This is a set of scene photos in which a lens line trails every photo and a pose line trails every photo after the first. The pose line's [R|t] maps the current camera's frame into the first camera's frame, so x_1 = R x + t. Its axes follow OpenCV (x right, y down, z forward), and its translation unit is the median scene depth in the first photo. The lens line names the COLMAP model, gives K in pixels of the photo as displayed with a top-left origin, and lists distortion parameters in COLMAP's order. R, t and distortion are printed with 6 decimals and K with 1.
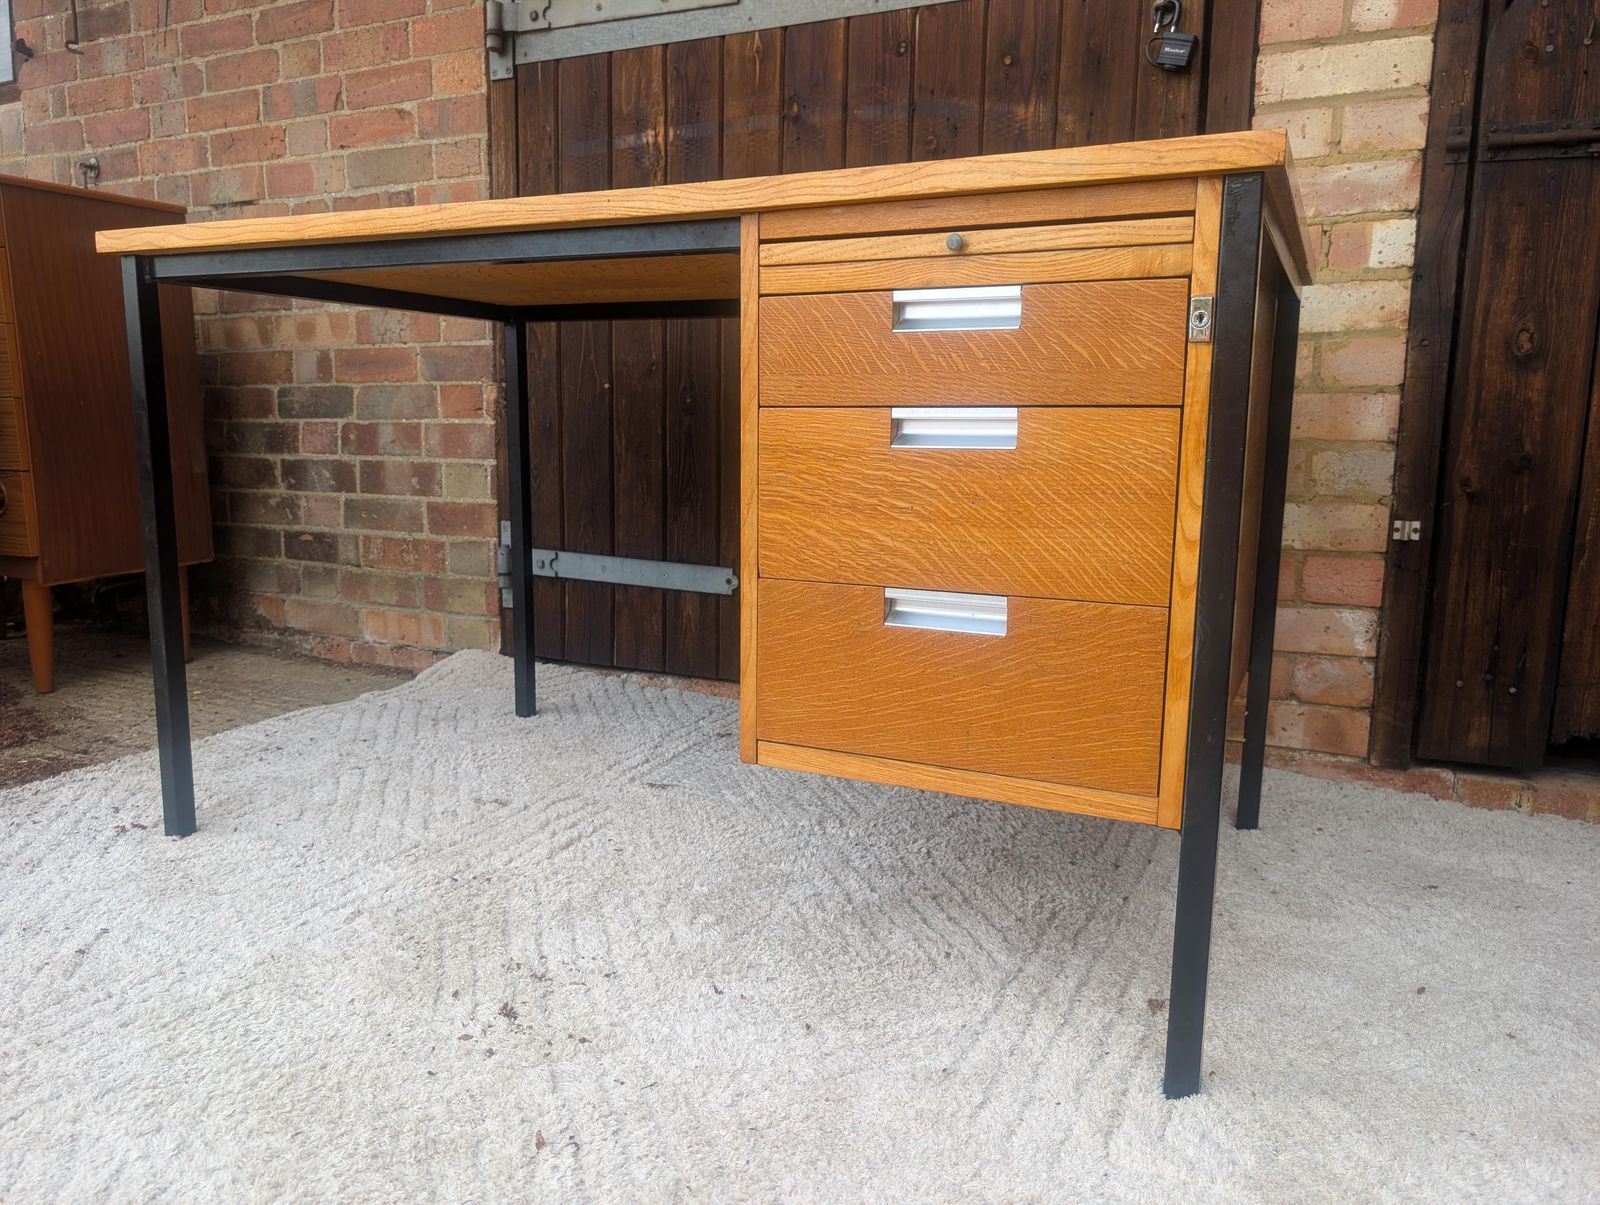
lens RADIAL K [[1165.3, 0, 781.1], [0, 1165.3, 599.9], [0, 0, 1]] dist [0.008822, -0.009818]
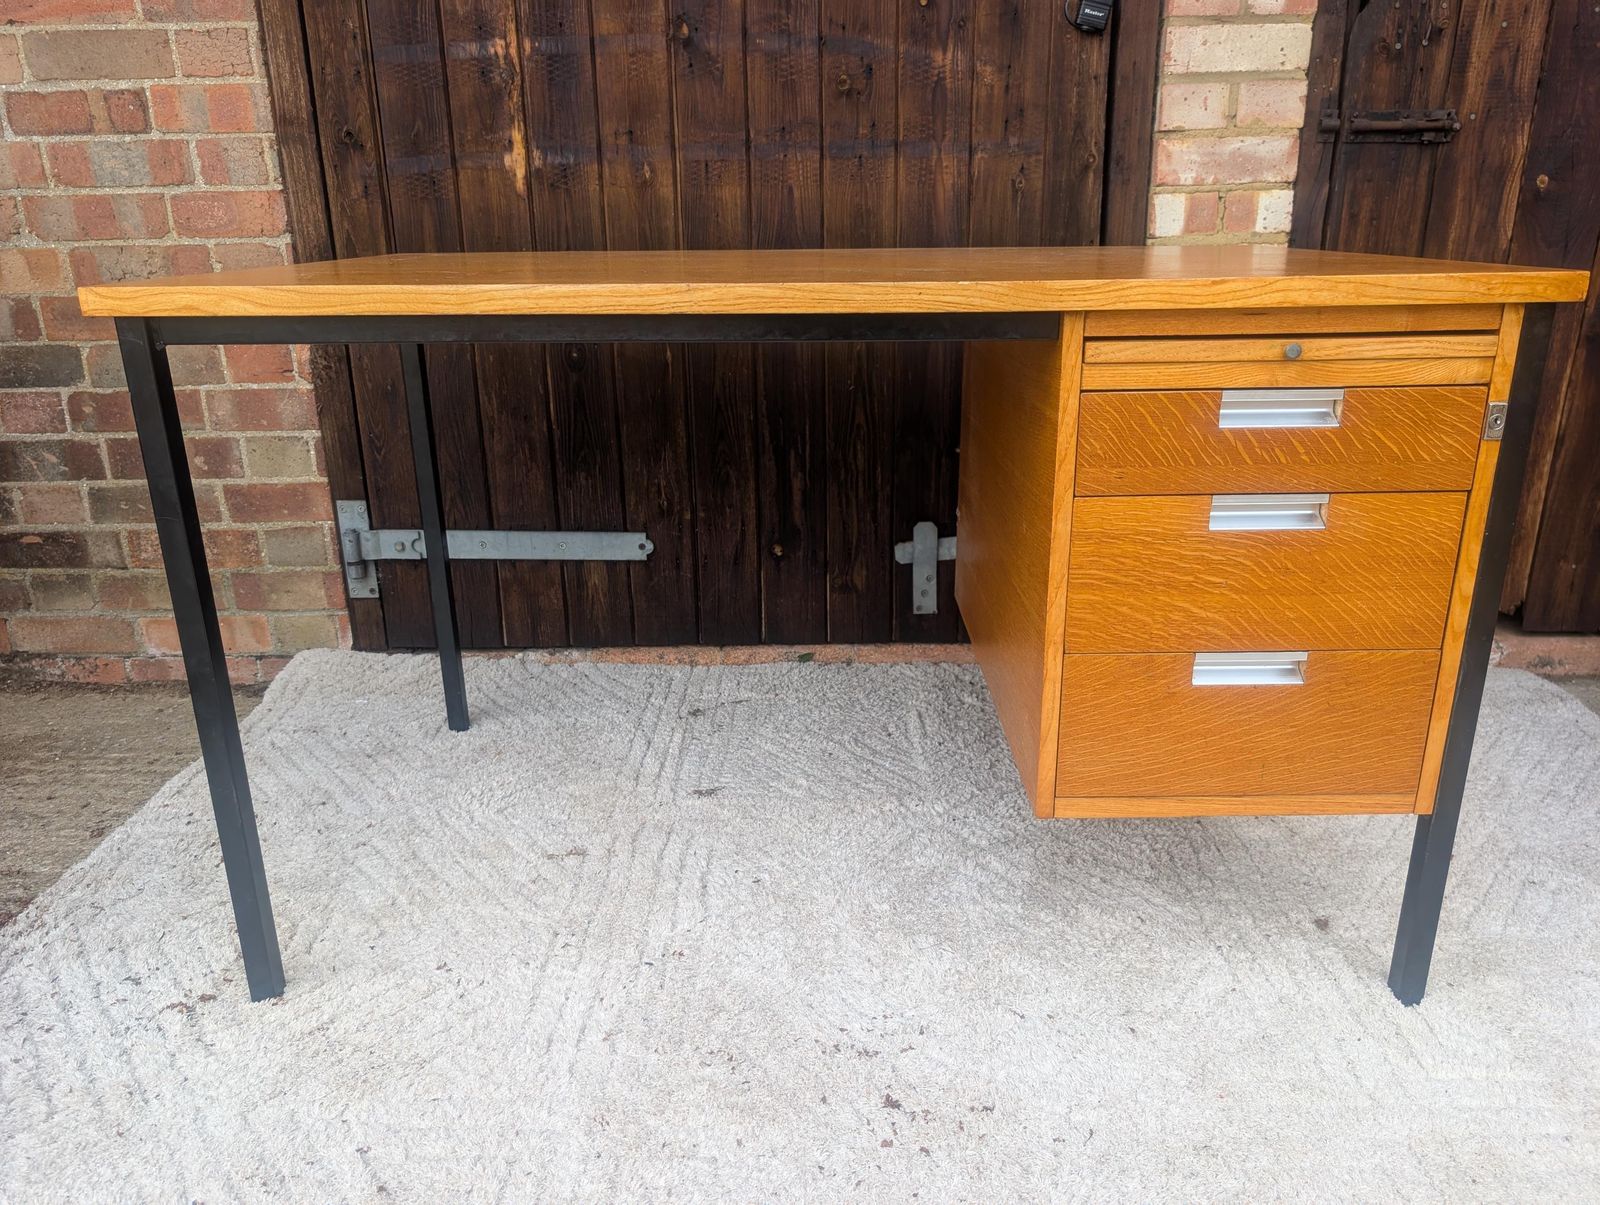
lens RADIAL K [[1165.3, 0, 811.1], [0, 1165.3, 614.0], [0, 0, 1]] dist [0.008822, -0.009818]
pose [[0.901632, -0.161871, 0.401070, -0.412314], [0.088369, 0.976707, 0.195537, -0.180146], [-0.423380, -0.140861, 0.894935, 0.103375]]
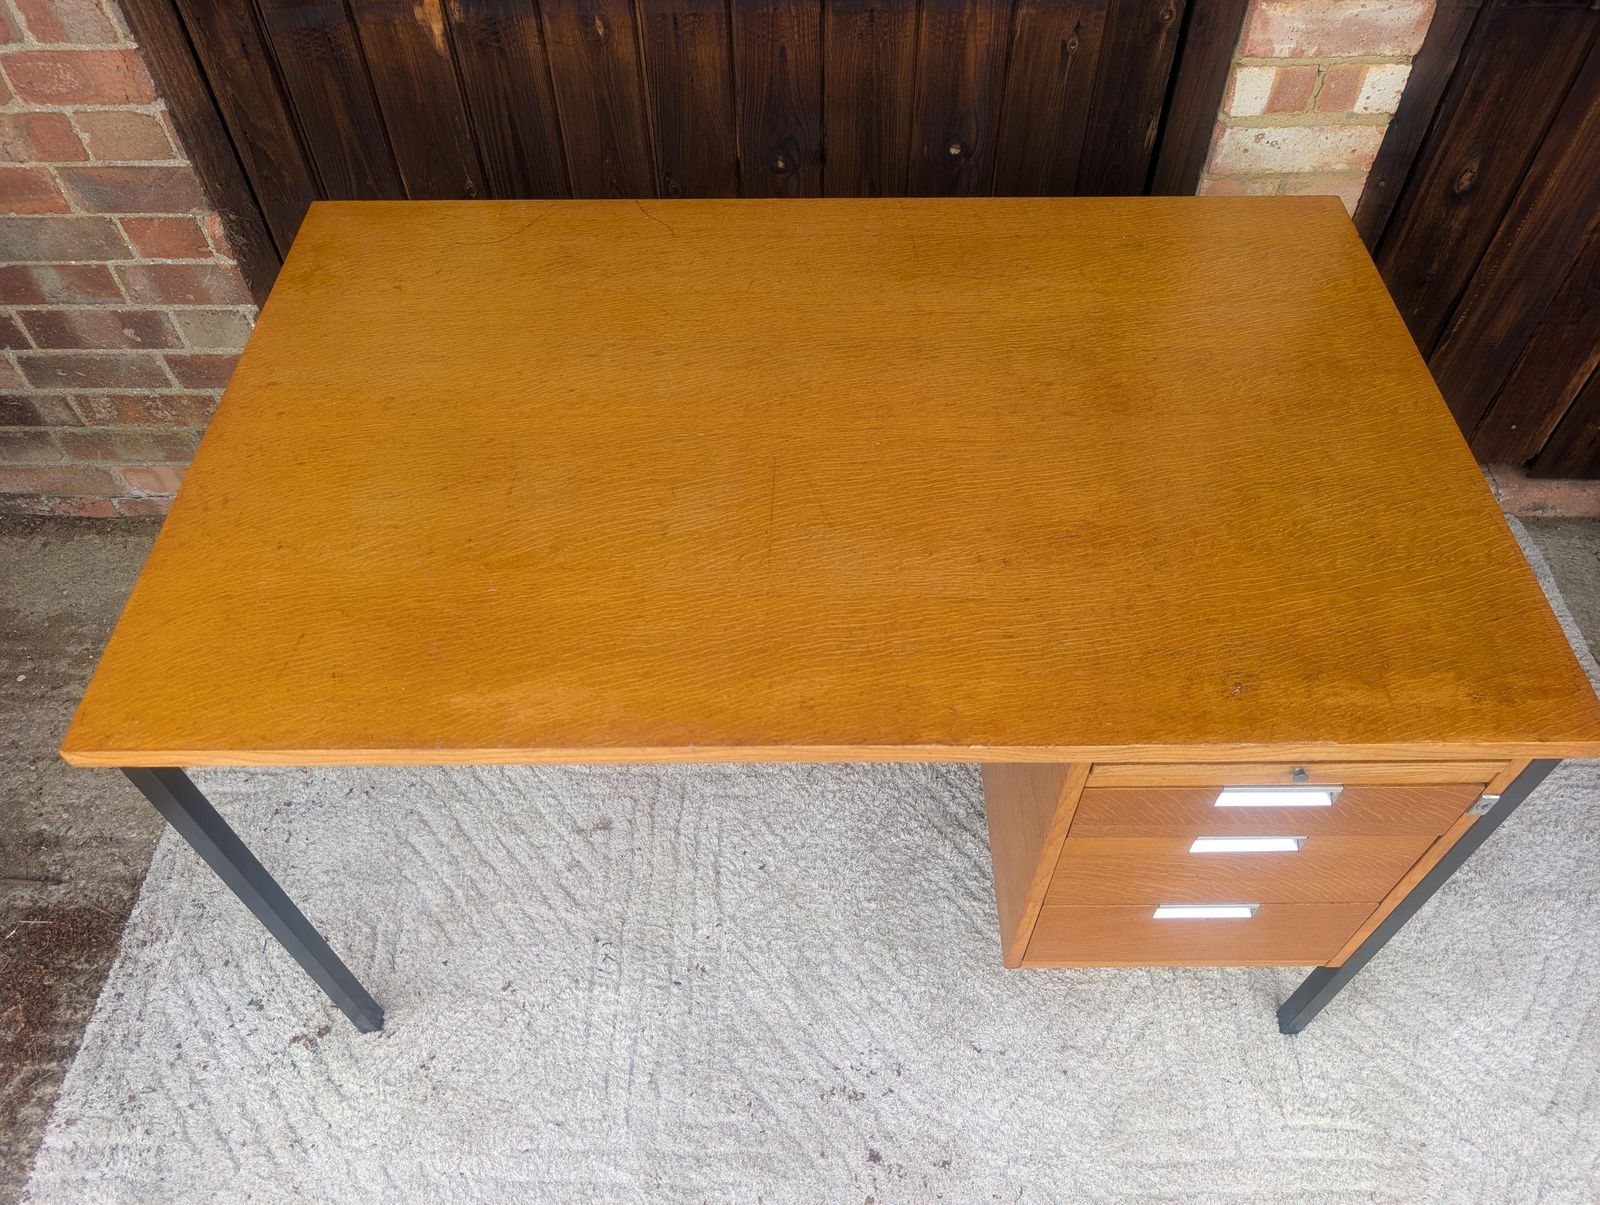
lens RADIAL K [[1165.3, 0, 807.3], [0, 1165.3, 613.3], [0, 0, 1]] dist [0.008822, -0.009818]
pose [[0.898009, -0.355221, 0.259610, -0.277161], [0.084095, 0.717752, 0.691202, -0.680009], [-0.431865, -0.598874, 0.674420, 0.313820]]
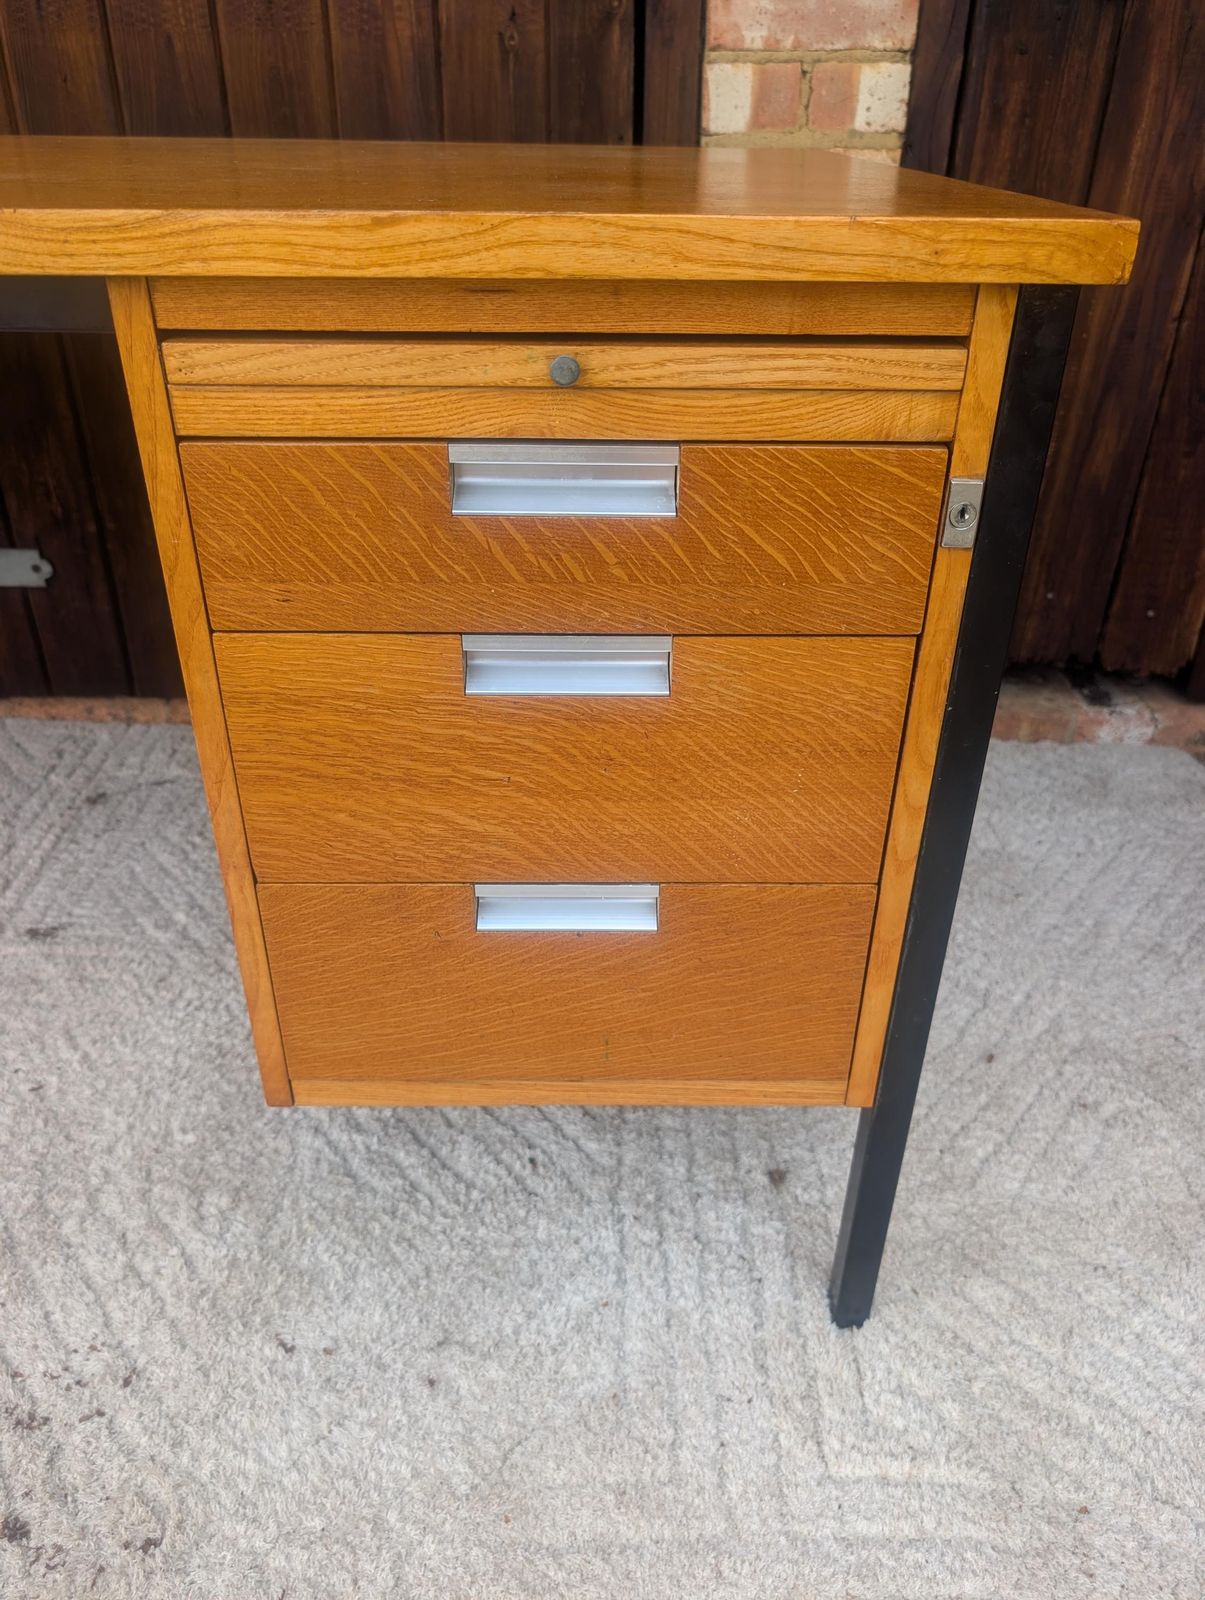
lens RADIAL K [[1175.2, 0, 614.0], [0, 1175.2, 819.9], [0, 0, 1]] dist [0.005666, -0.014719]
pose [[0.894358, -0.231211, 0.382969, -0.052808], [0.063379, 0.912934, 0.403156, -0.189098], [-0.442839, -0.336294, 0.831144, 0.255627]]
